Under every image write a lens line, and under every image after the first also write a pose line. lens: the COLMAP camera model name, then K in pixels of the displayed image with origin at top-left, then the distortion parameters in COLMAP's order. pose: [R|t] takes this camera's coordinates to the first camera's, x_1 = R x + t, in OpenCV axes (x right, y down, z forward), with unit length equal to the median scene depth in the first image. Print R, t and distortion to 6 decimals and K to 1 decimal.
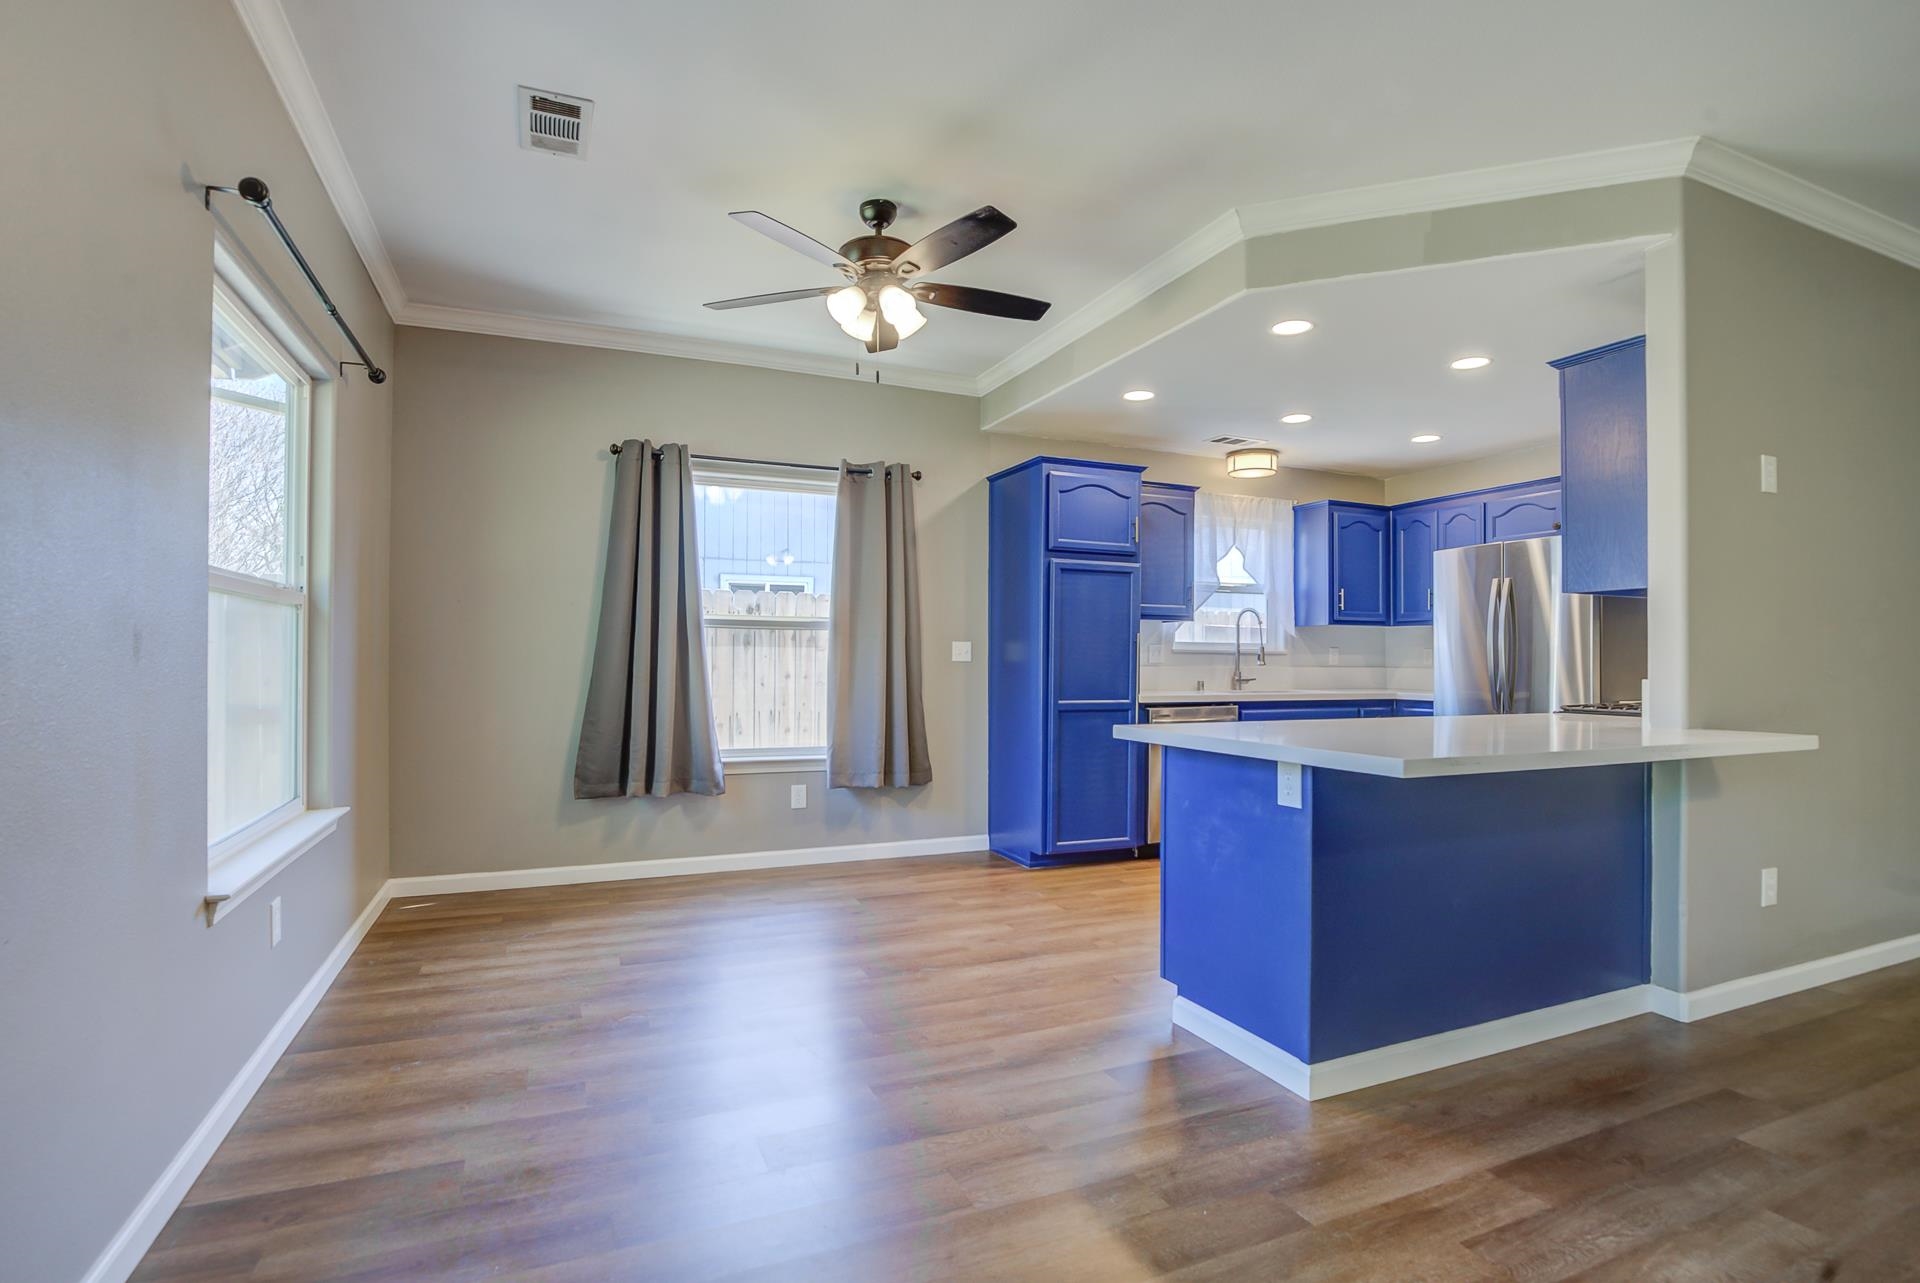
lens RADIAL K [[887.3, 0, 904.1], [0, 887.3, 653.8], [0, 0, 1]] dist [-0.030243, -0.000288]
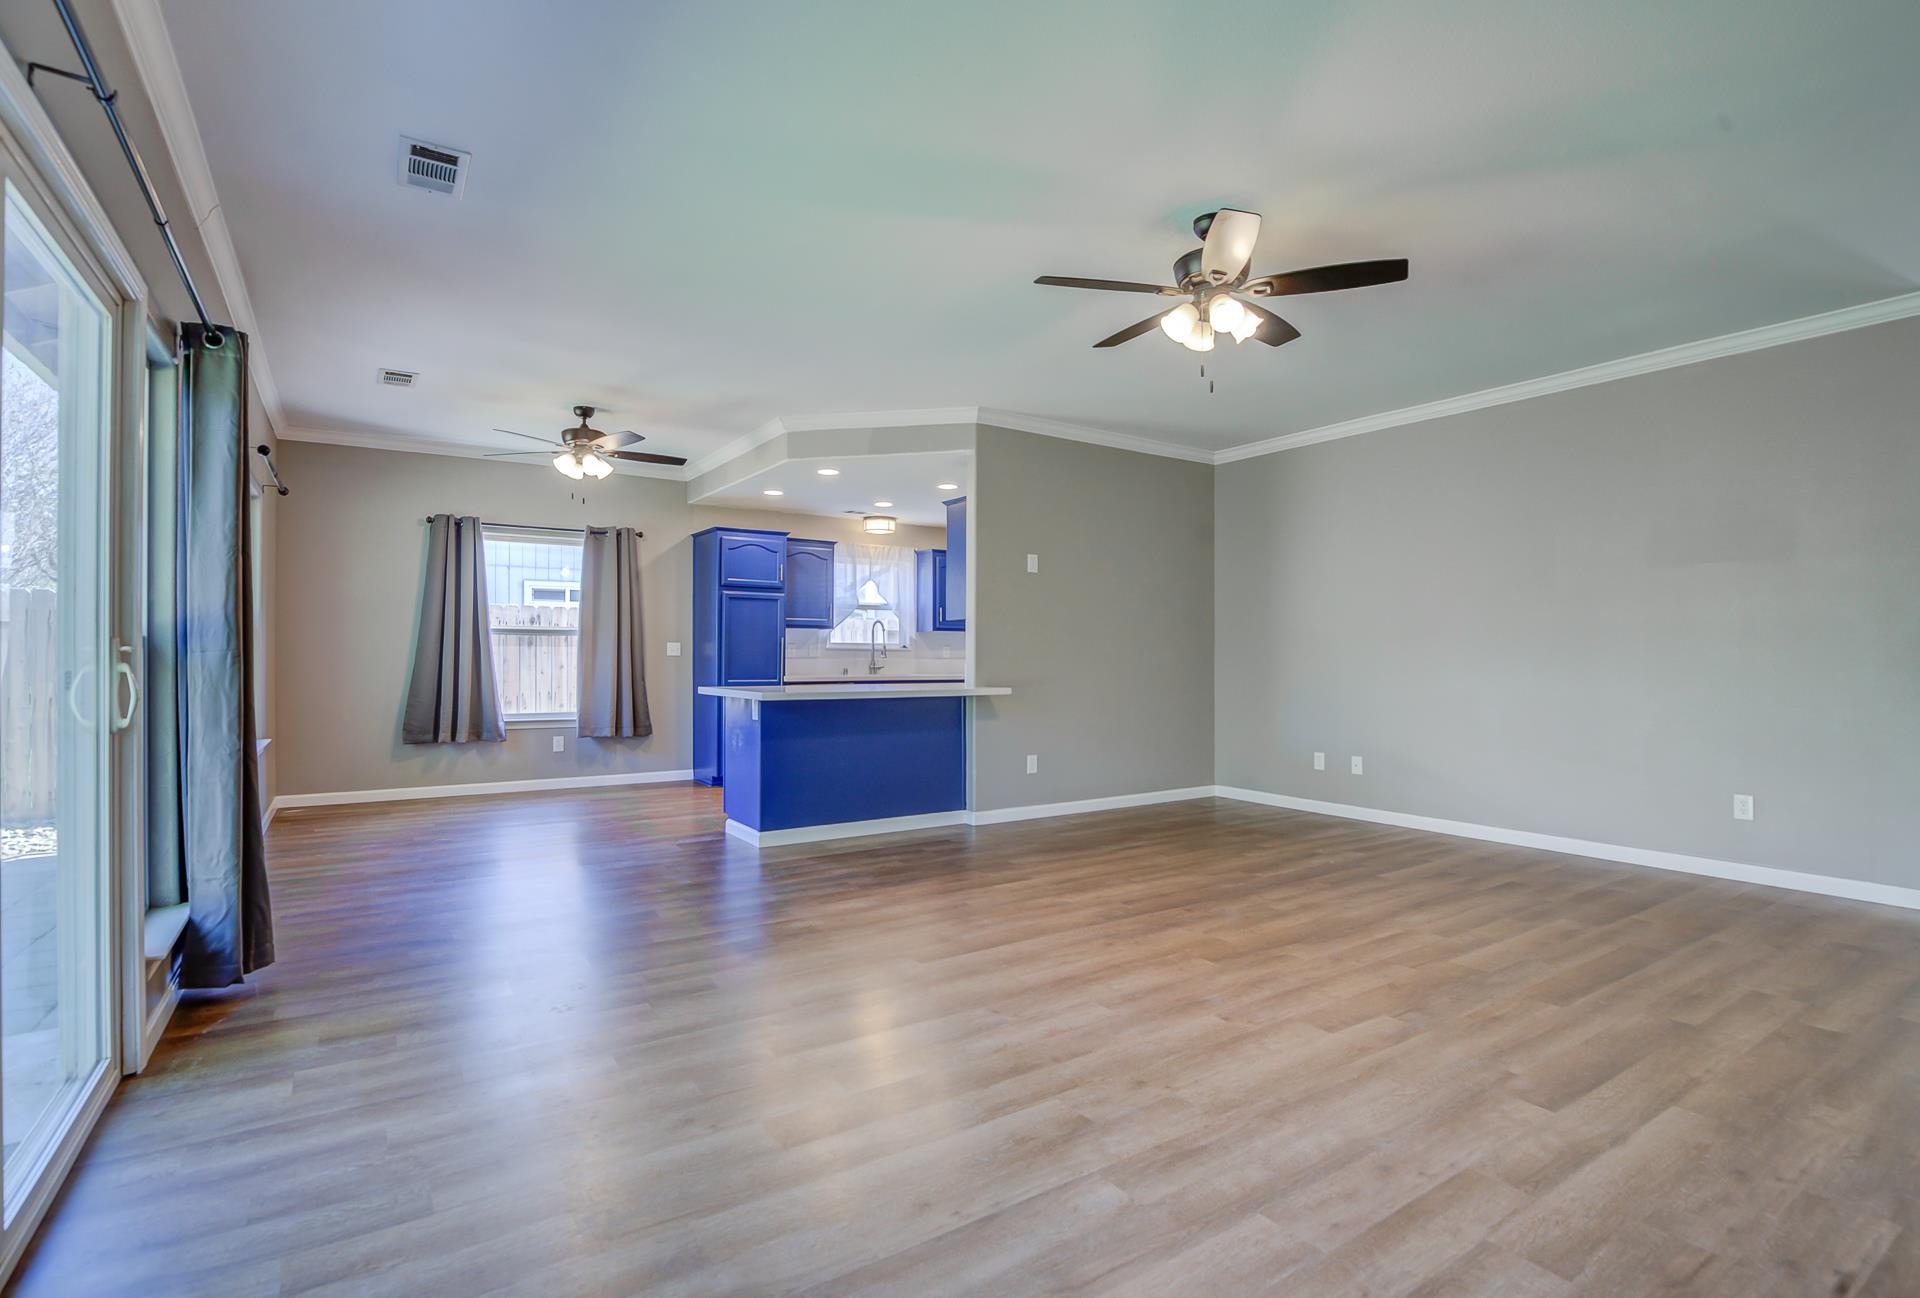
lens RADIAL K [[891.1, 0, 910.9], [0, 891.1, 654.1], [0, 0, 1]] dist [-0.038311, 0.007649]
pose [[0.981803, -0.002595, 0.189886, 0.192337], [0.001410, 0.999979, 0.006373, -0.003813], [-0.189899, -0.005989, 0.981785, -0.628157]]
